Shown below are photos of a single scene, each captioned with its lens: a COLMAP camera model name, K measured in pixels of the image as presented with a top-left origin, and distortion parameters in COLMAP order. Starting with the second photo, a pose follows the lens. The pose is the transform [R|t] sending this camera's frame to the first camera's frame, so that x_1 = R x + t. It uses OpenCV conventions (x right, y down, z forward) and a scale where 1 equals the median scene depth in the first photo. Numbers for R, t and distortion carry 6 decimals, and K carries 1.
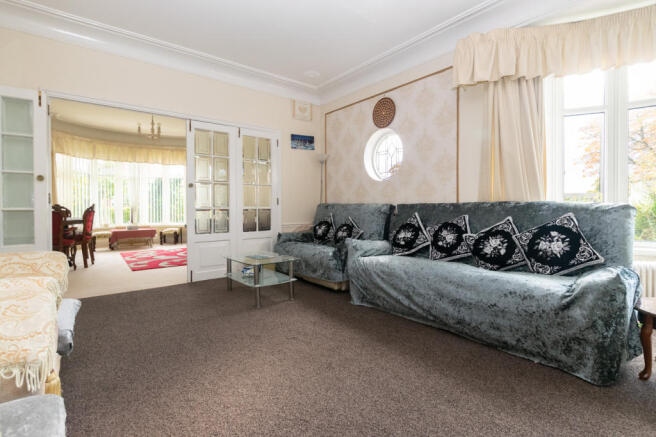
lens RADIAL K [[329.4, 0, 331.3], [0, 329.4, 208.2], [0, 0, 1]] dist [0.000158, -0.000197]
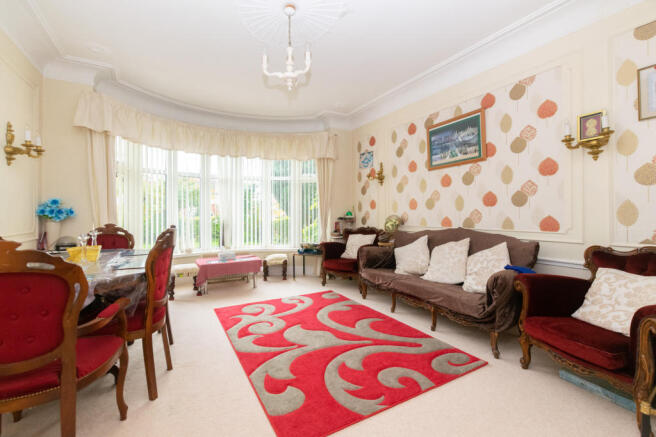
lens RADIAL K [[287.9, 0, 330.9], [0, 287.9, 215.1], [0, 0, 1]] dist [-0.001826, -0.000016]
pose [[0.993647, 0.002889, -0.112501, -0.099133], [-0.003364, 0.999986, -0.004033, -0.006081], [0.112488, 0.004385, 0.993643, 0.134956]]
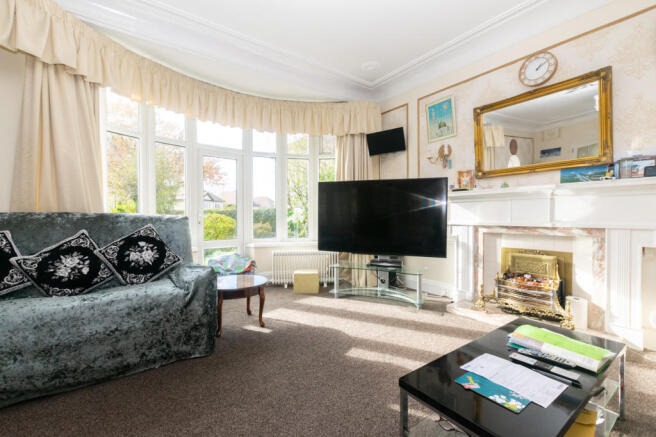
lens RADIAL K [[287.9, 0, 325.9], [0, 287.9, 217.3], [0, 0, 1]] dist [-0.001826, -0.000016]
pose [[0.011702, -0.001496, 0.999930, -0.243896], [0.004806, 0.999987, 0.001440, -0.006556], [-0.999920, 0.004789, 0.011709, 0.383267]]
